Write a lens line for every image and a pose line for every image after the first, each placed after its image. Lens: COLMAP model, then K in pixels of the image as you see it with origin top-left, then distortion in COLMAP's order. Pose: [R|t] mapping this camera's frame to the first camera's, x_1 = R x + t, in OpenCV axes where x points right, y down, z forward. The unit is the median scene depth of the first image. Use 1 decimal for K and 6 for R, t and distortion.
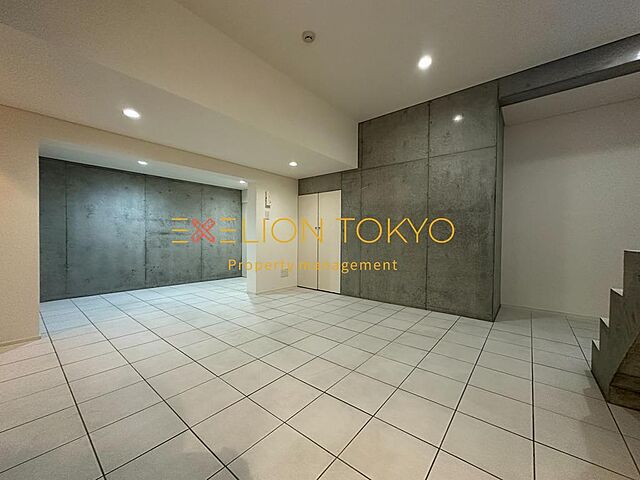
lens RADIAL K [[256.2, 0, 317.3], [0, 256.2, 241.4], [0, 0, 1]] dist [0.002542, 0.000127]
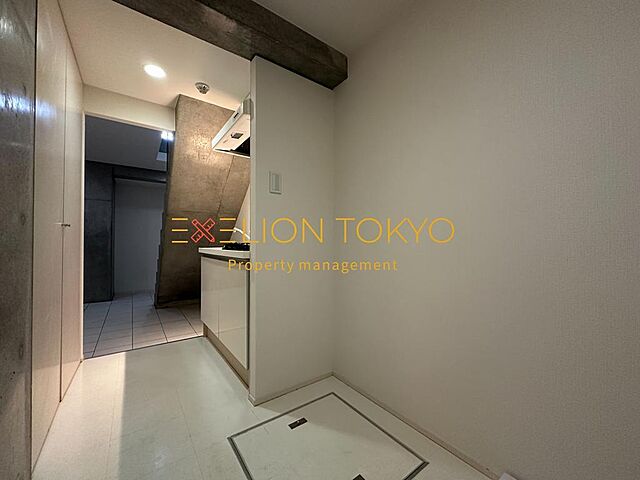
lens RADIAL K [[256.2, 0, 317.6], [0, 256.2, 241.1], [0, 0, 1]] dist [0.002542, 0.000127]
pose [[0.245337, 0.000068, 0.969438, -0.652348], [0.015661, 0.999869, -0.004033, -0.062915], [-0.969311, 0.016172, 0.245304, -0.779784]]
